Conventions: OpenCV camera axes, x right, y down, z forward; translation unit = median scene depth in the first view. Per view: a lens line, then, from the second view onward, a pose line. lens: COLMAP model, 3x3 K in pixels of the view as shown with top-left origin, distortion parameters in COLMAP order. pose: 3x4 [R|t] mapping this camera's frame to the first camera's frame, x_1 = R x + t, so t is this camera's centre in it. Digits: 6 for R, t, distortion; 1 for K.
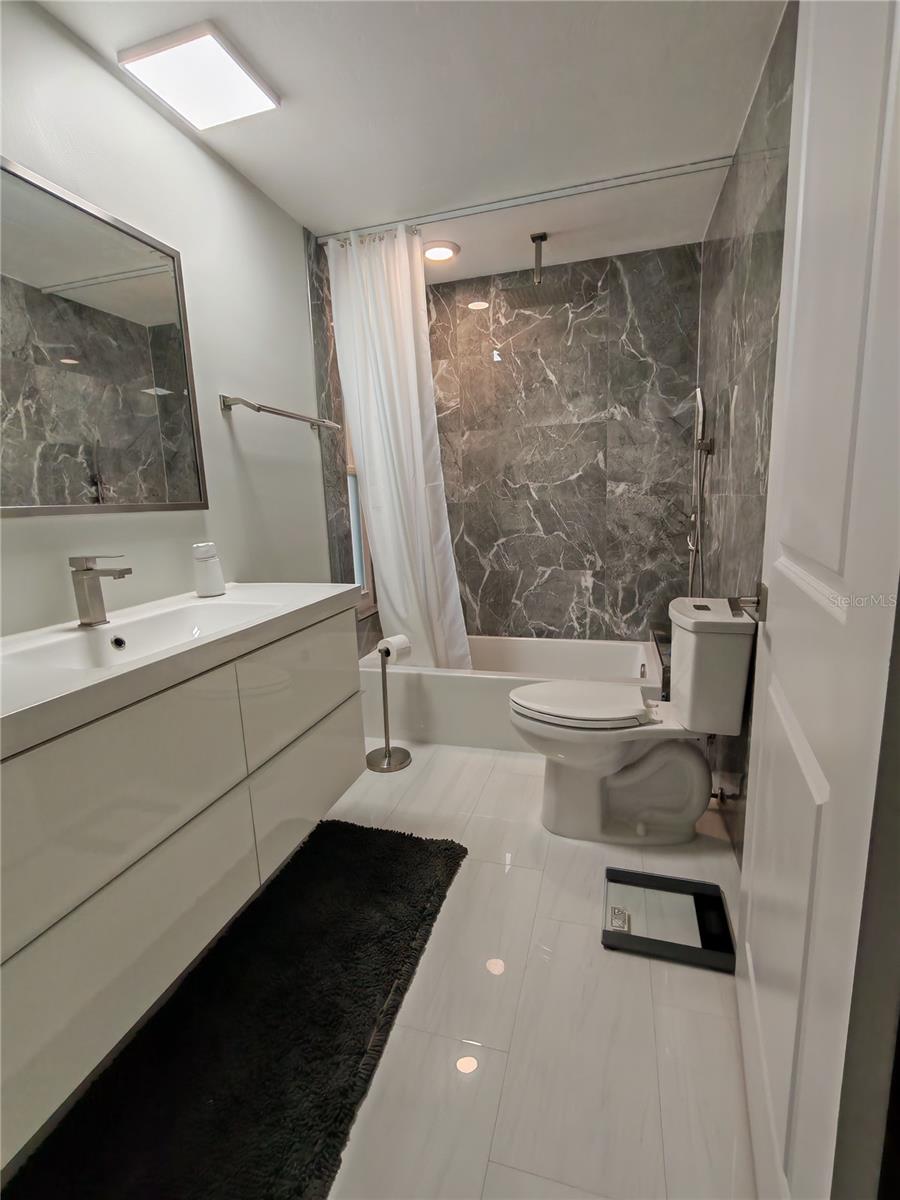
lens RADIAL K [[549.9, 0, 451.2], [0, 549.9, 599.8], [0, 0, 1]] dist [-0.003109, -0.000433]
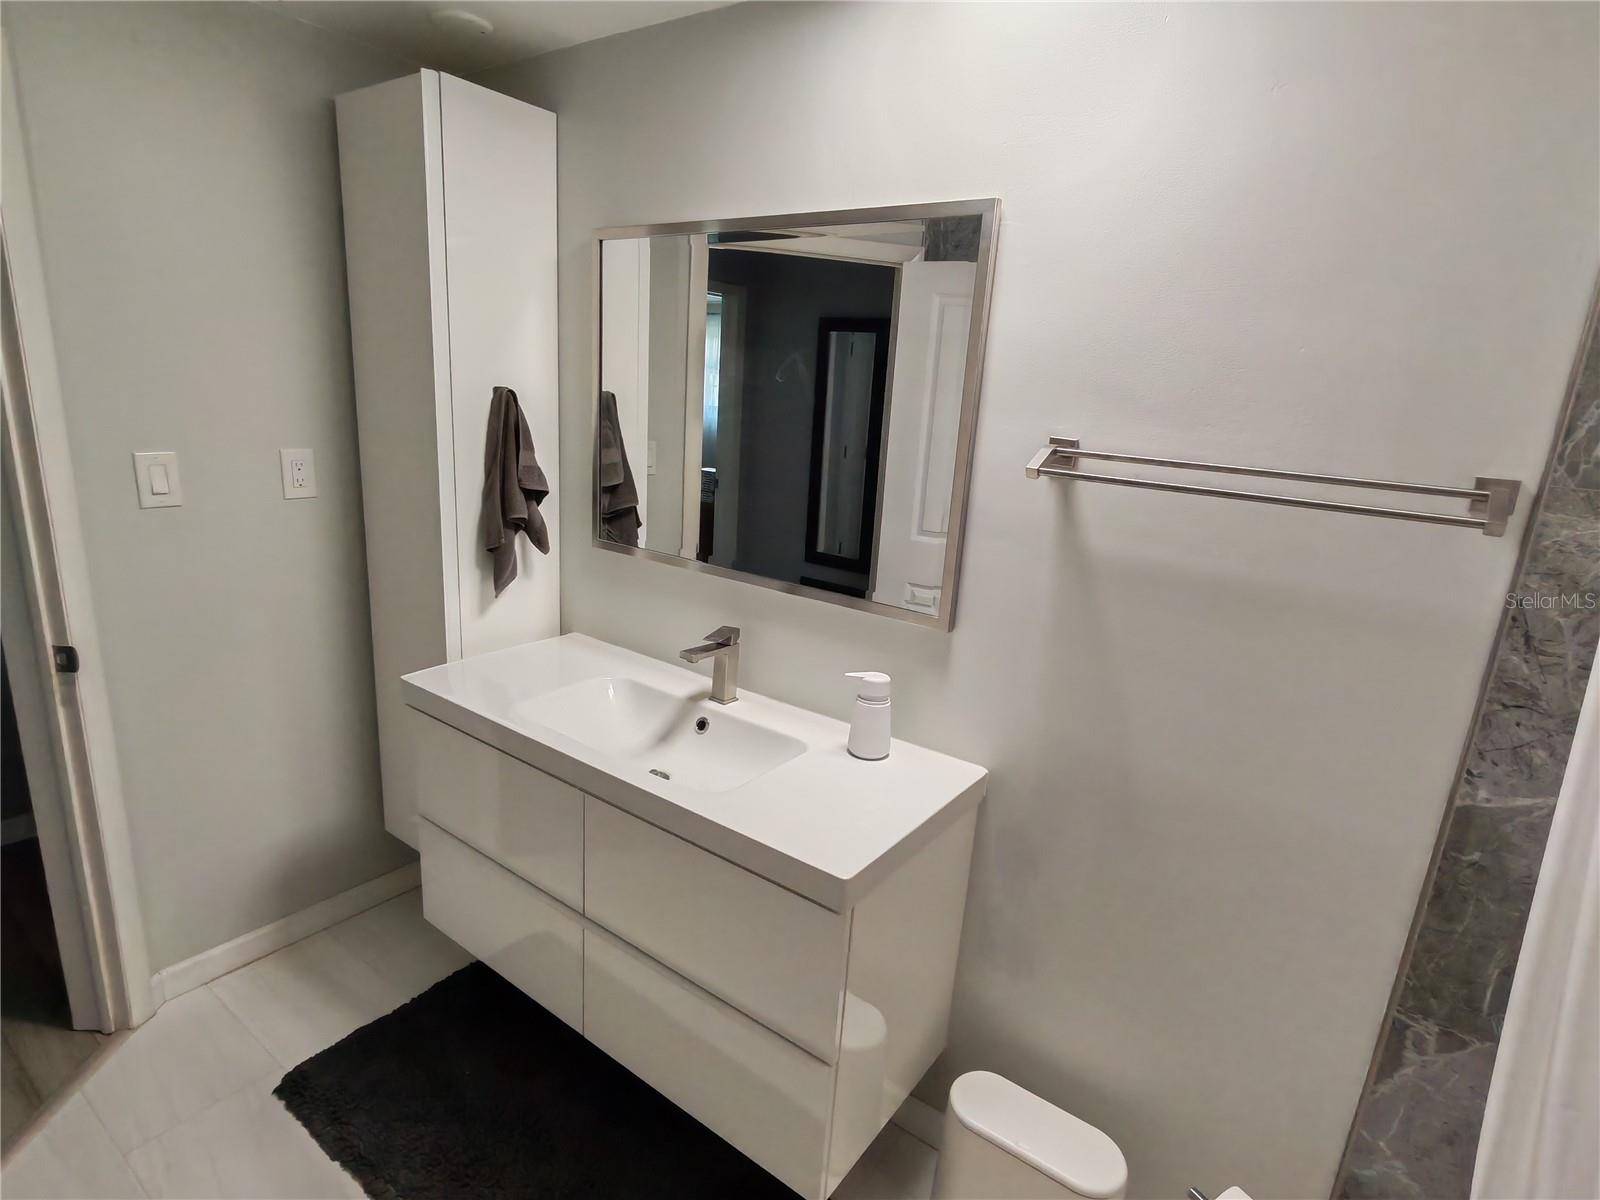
lens RADIAL K [[837.6, 0, 803.2], [0, 837.6, 604.7], [0, 0, 1]] dist [-0.000162, -0.000513]
pose [[-0.335535, 0.254598, -0.906971, 0.282794], [-0.221715, 0.914396, 0.338706, -0.313715], [0.915565, 0.314737, -0.250364, 0.731664]]
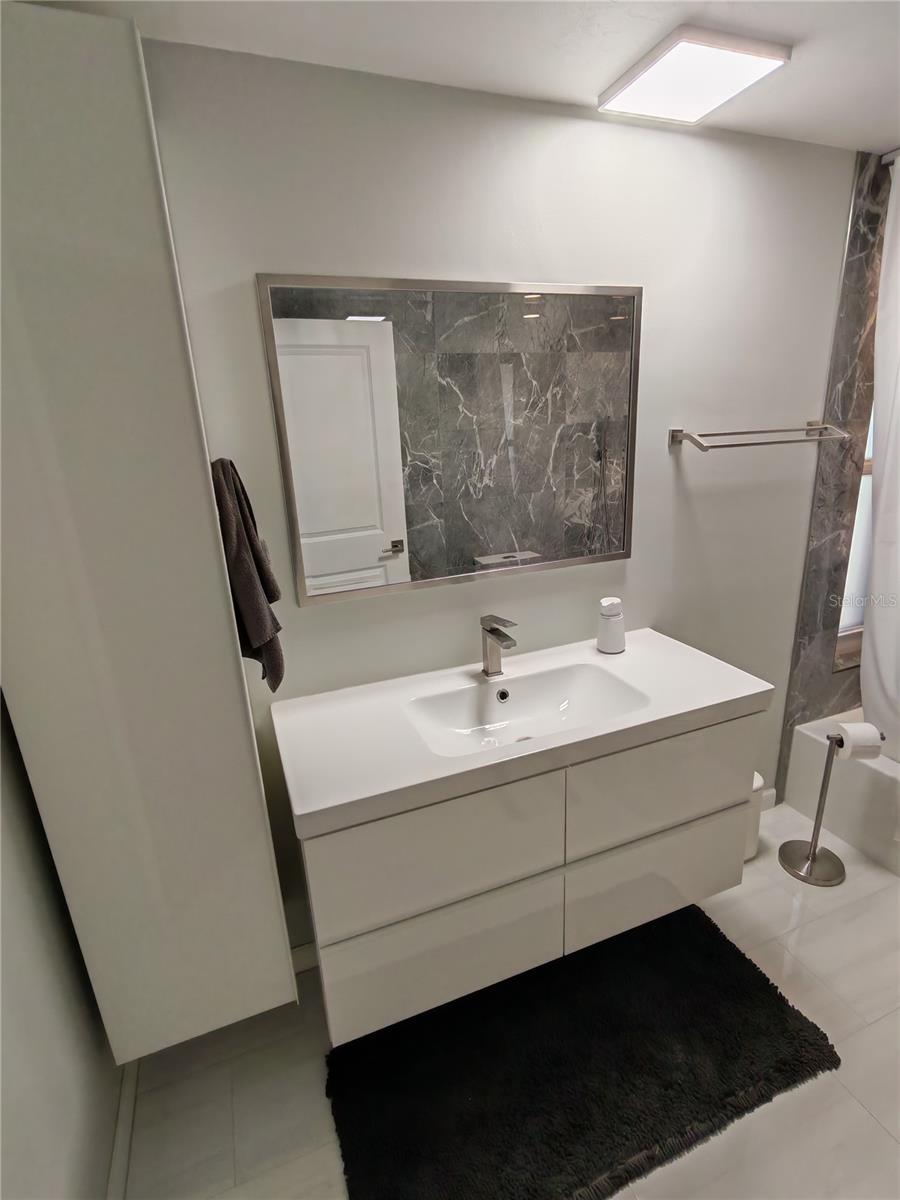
lens RADIAL K [[584.0, 0, 446.7], [0, 584.0, 601.9], [0, 0, 1]] dist [-0.002211, -0.002948]
pose [[0.611606, 0.239829, -0.753937, 0.102813], [-0.119100, 0.969998, 0.211943, -0.182757], [0.782147, -0.039831, 0.621820, 0.075026]]
